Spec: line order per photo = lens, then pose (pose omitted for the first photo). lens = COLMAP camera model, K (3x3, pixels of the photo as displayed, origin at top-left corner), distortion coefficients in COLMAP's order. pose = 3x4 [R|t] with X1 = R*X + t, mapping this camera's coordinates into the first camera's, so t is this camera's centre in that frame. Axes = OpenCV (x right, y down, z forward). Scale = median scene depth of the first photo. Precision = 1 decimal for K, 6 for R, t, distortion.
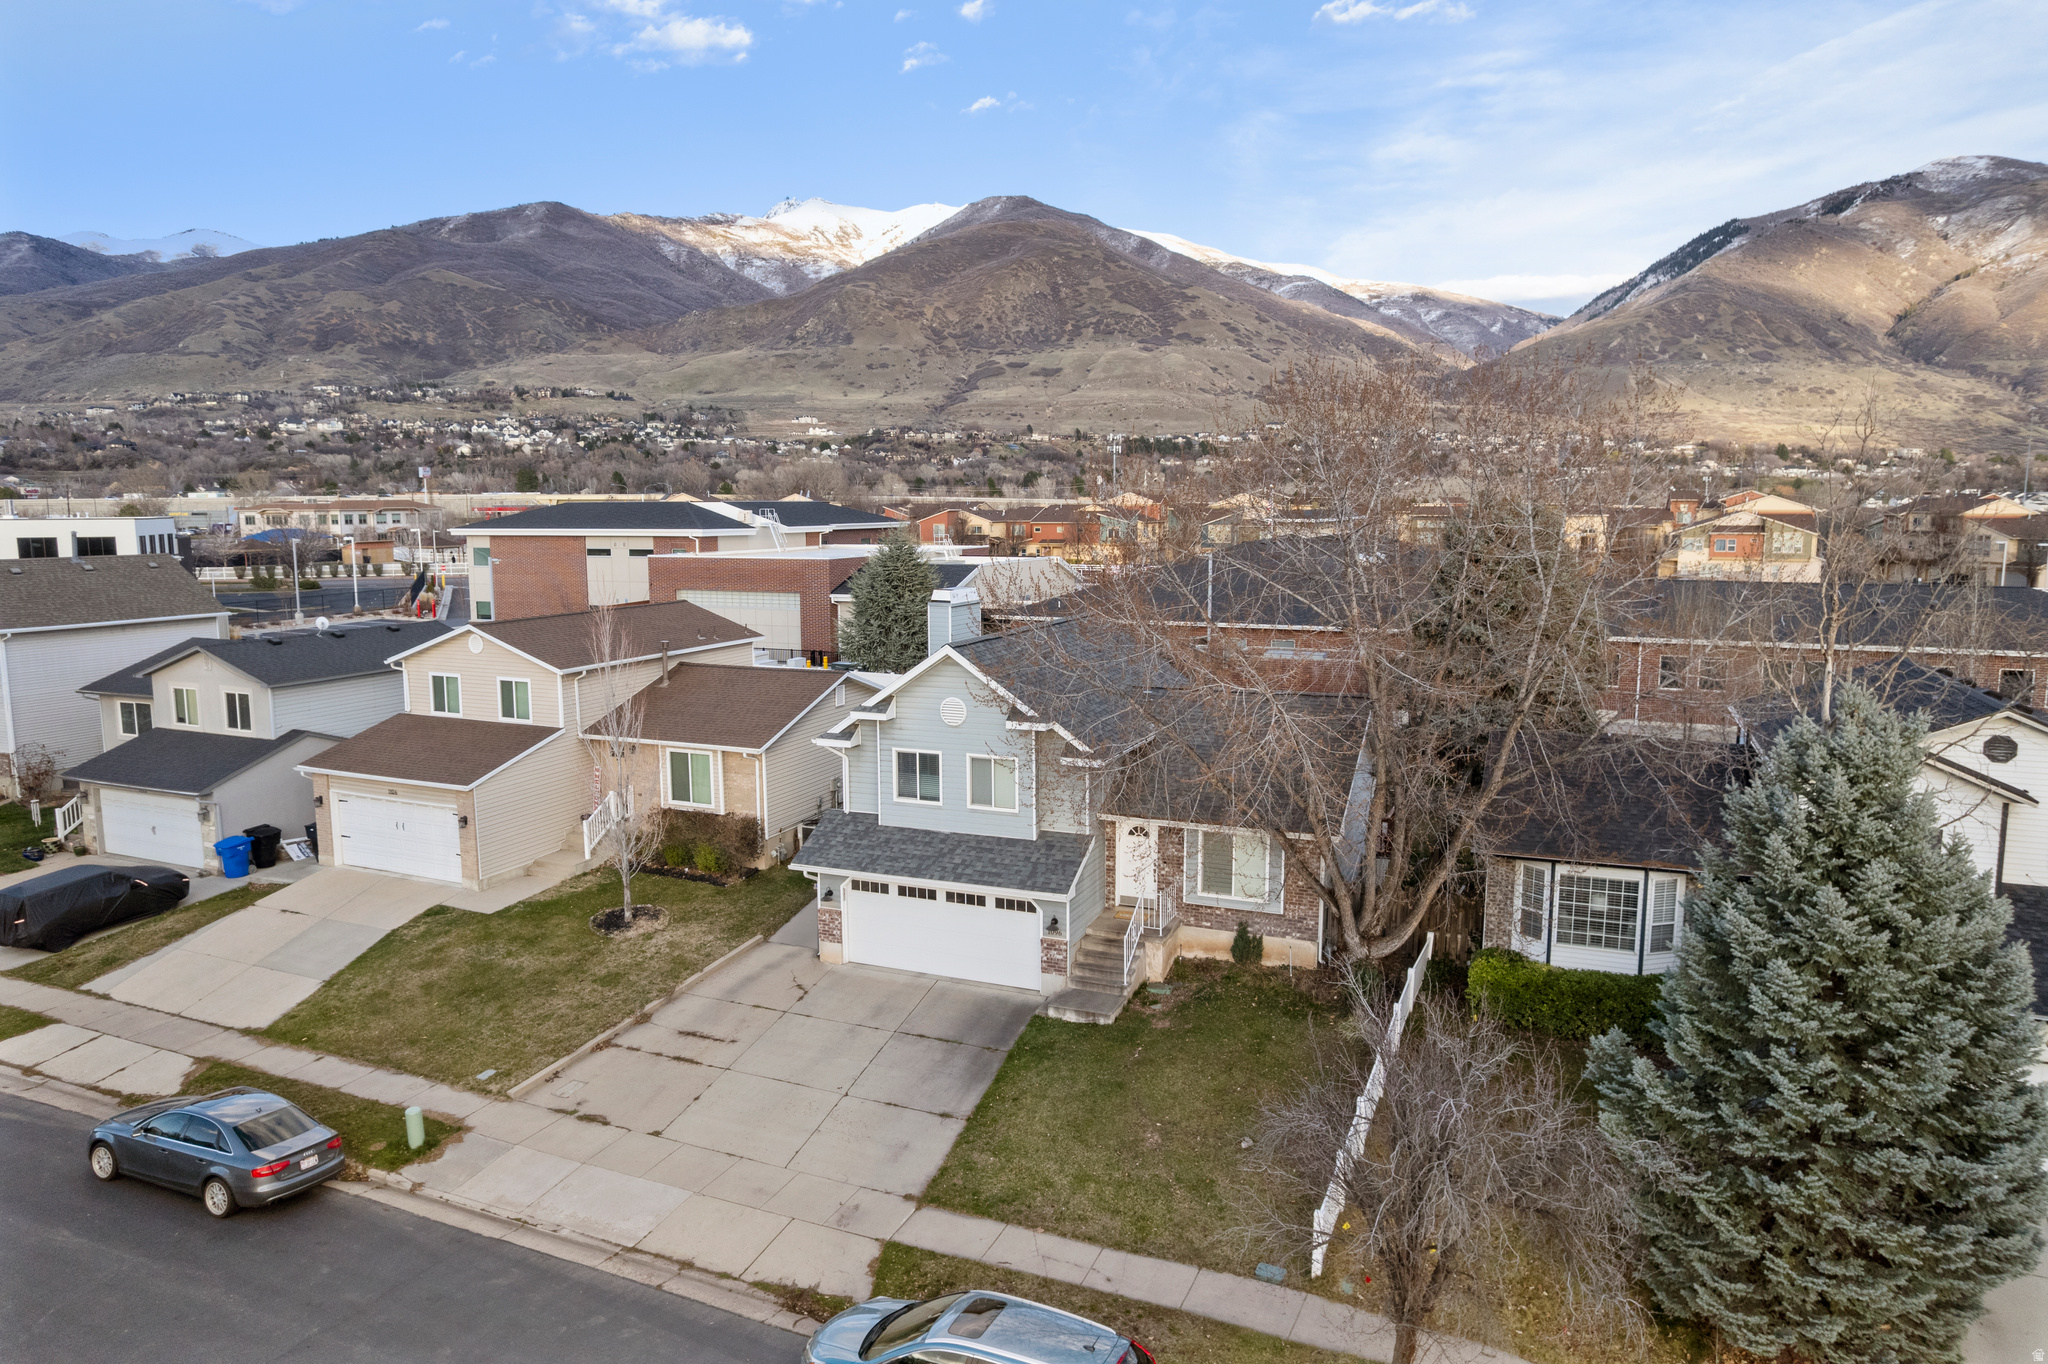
lens RADIAL K [[1311.0, 0, 1028.3], [0, 1311.0, 675.7], [0, 0, 1]] dist [-0.075022, 0.066433]
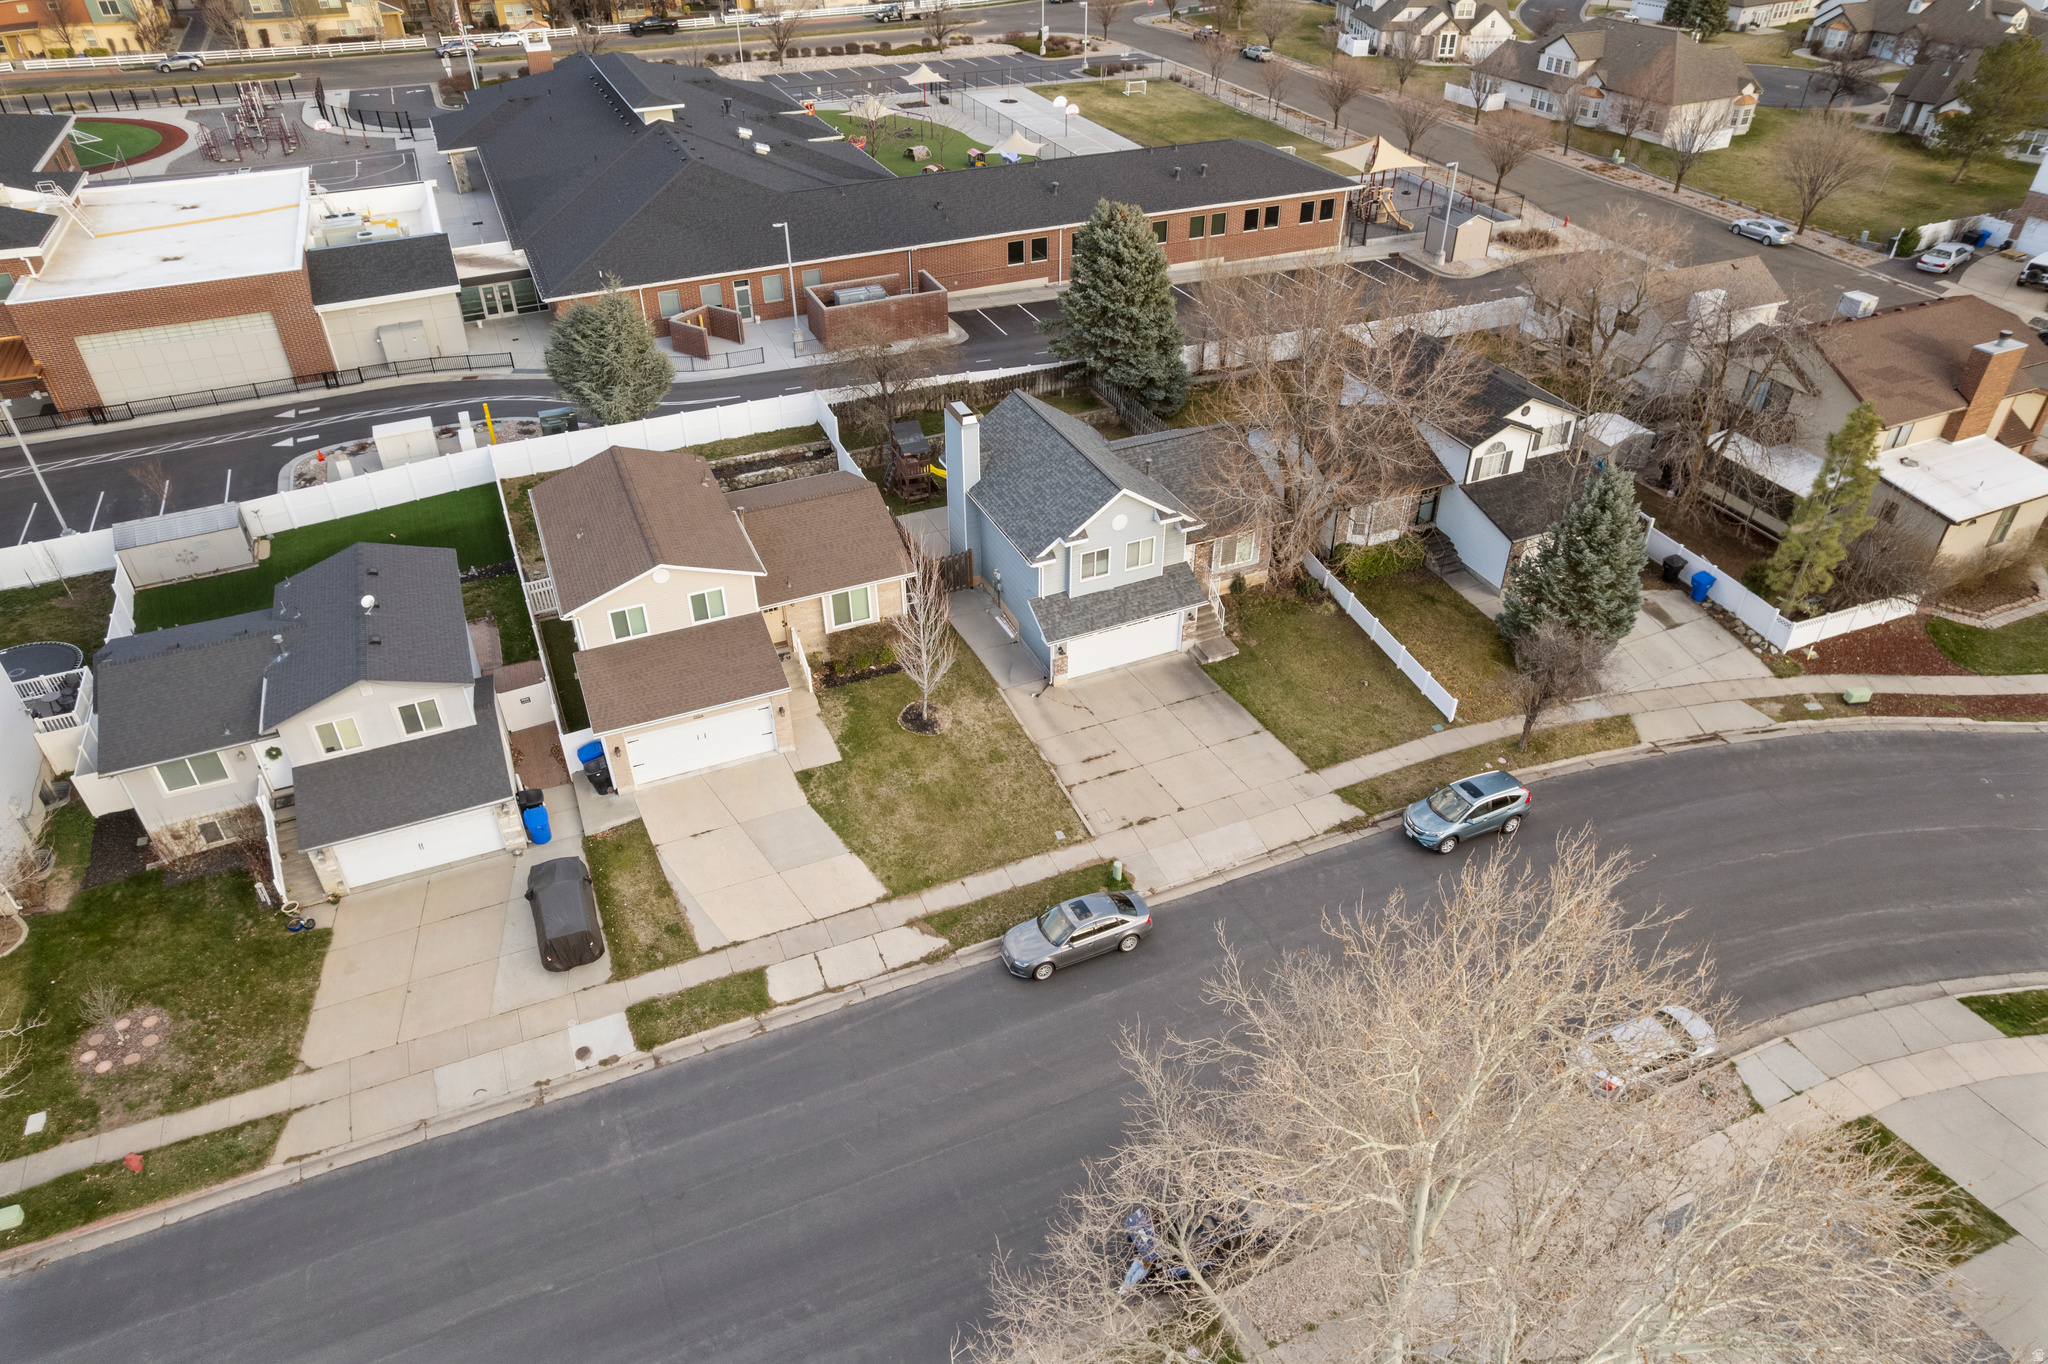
lens RADIAL K [[1311.0, 0, 1028.3], [0, 1311.0, 675.7], [0, 0, 1]] dist [-0.075022, 0.066433]
pose [[0.684125, -0.424946, 0.592784, -1.092922], [0.096669, 0.858399, 0.503792, -0.592040], [-0.722930, -0.287353, 0.628332, -0.000418]]
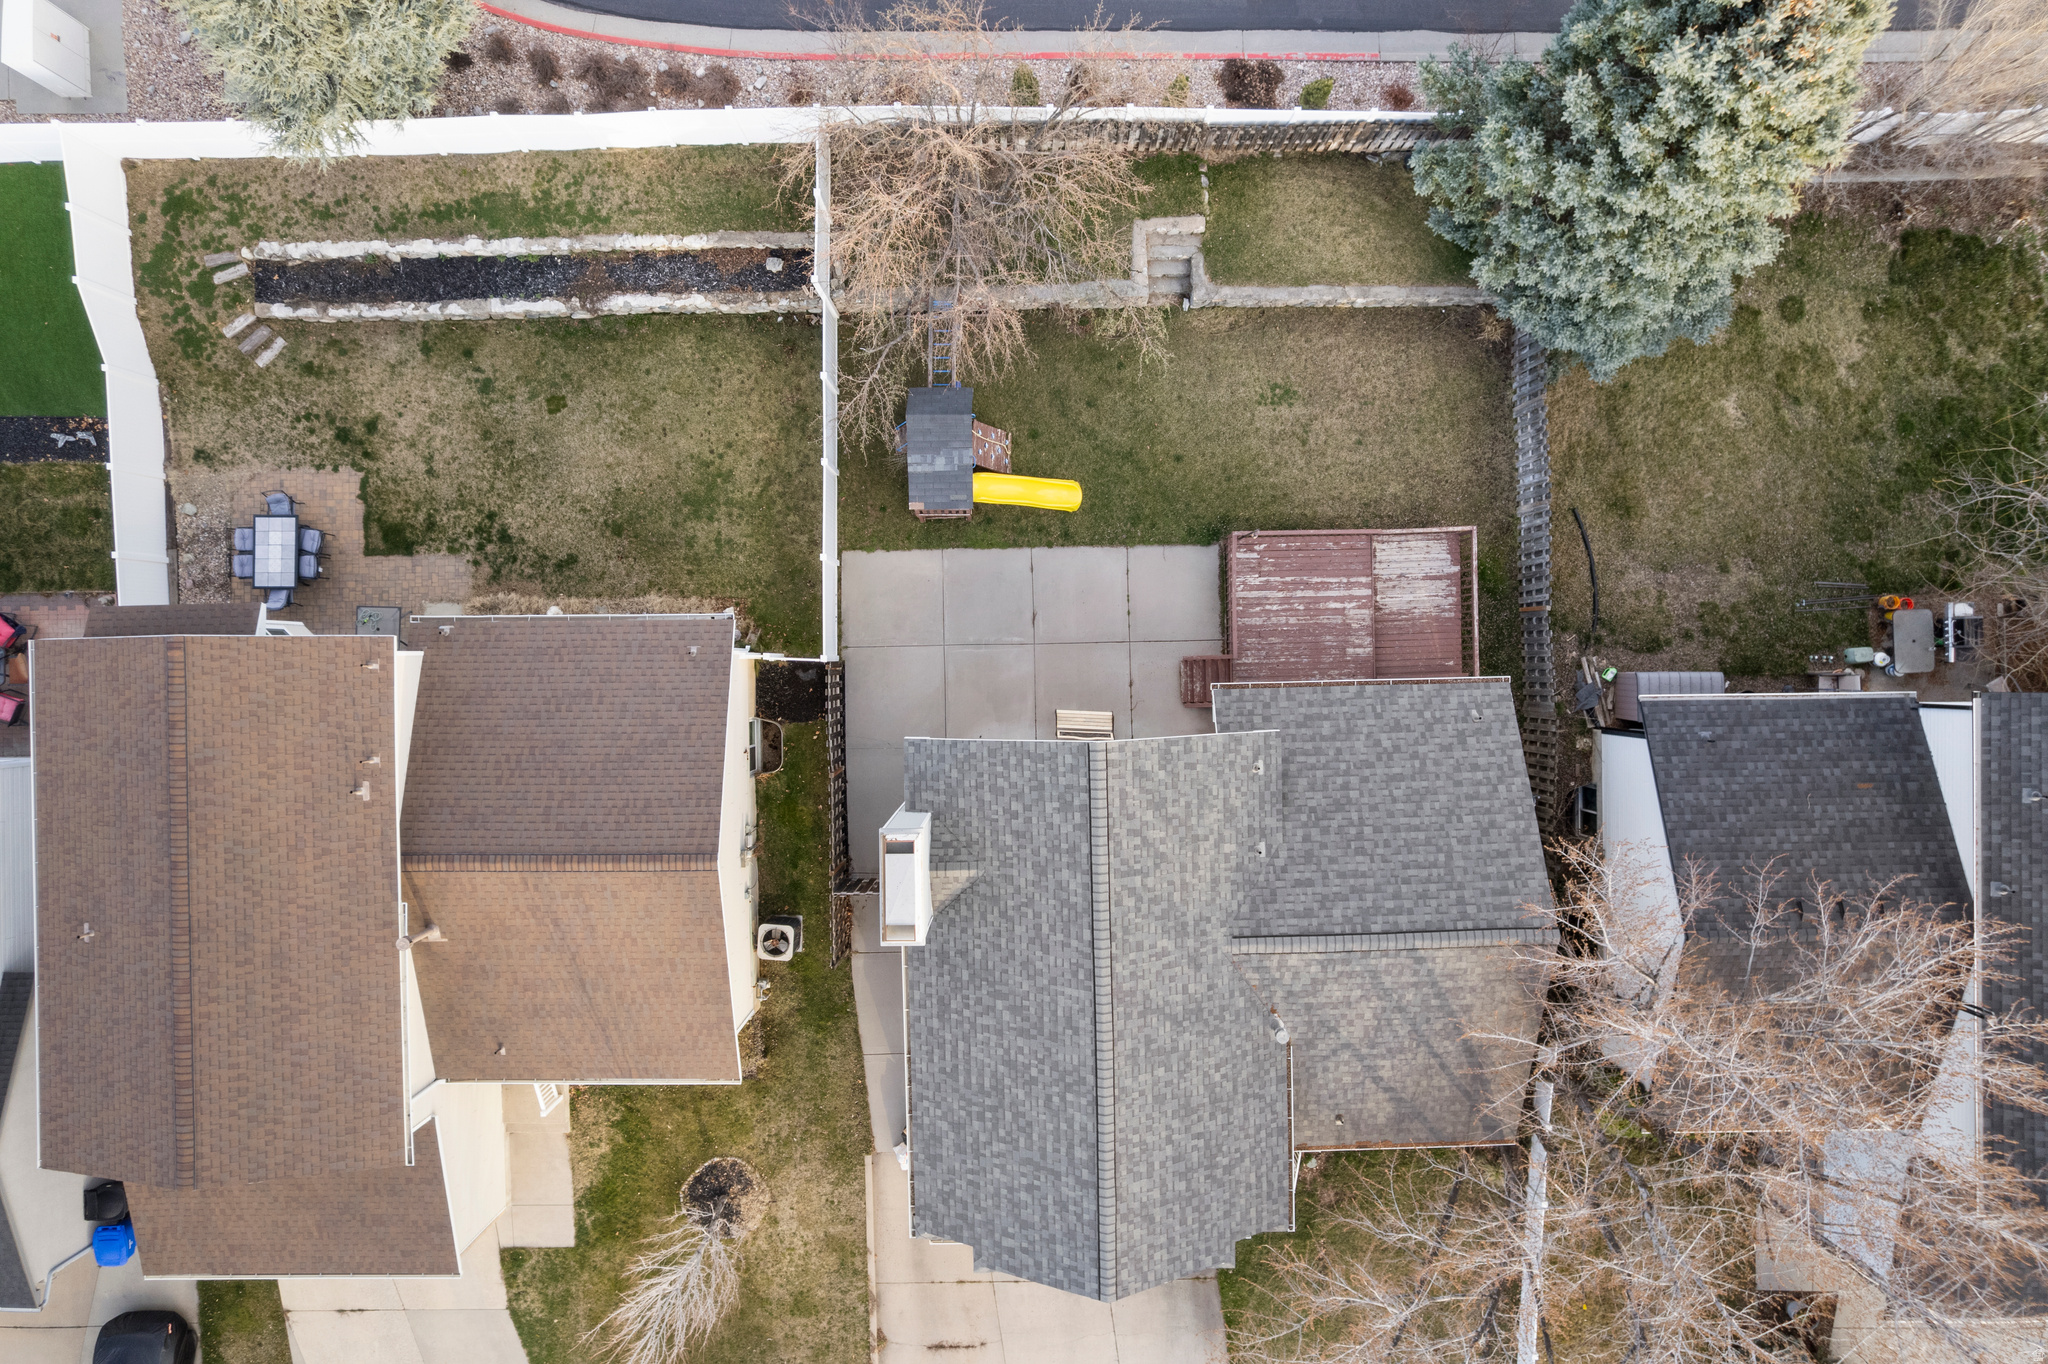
lens RADIAL K [[1311.0, 0, 1028.3], [0, 1311.0, 675.7], [0, 0, 1]] dist [-0.075022, 0.066433]
pose [[0.913861, -0.405908, -0.009865, 0.048868], [0.061936, 0.115348, 0.991392, -0.755449], [-0.401276, -0.906606, 0.130552, 1.138274]]
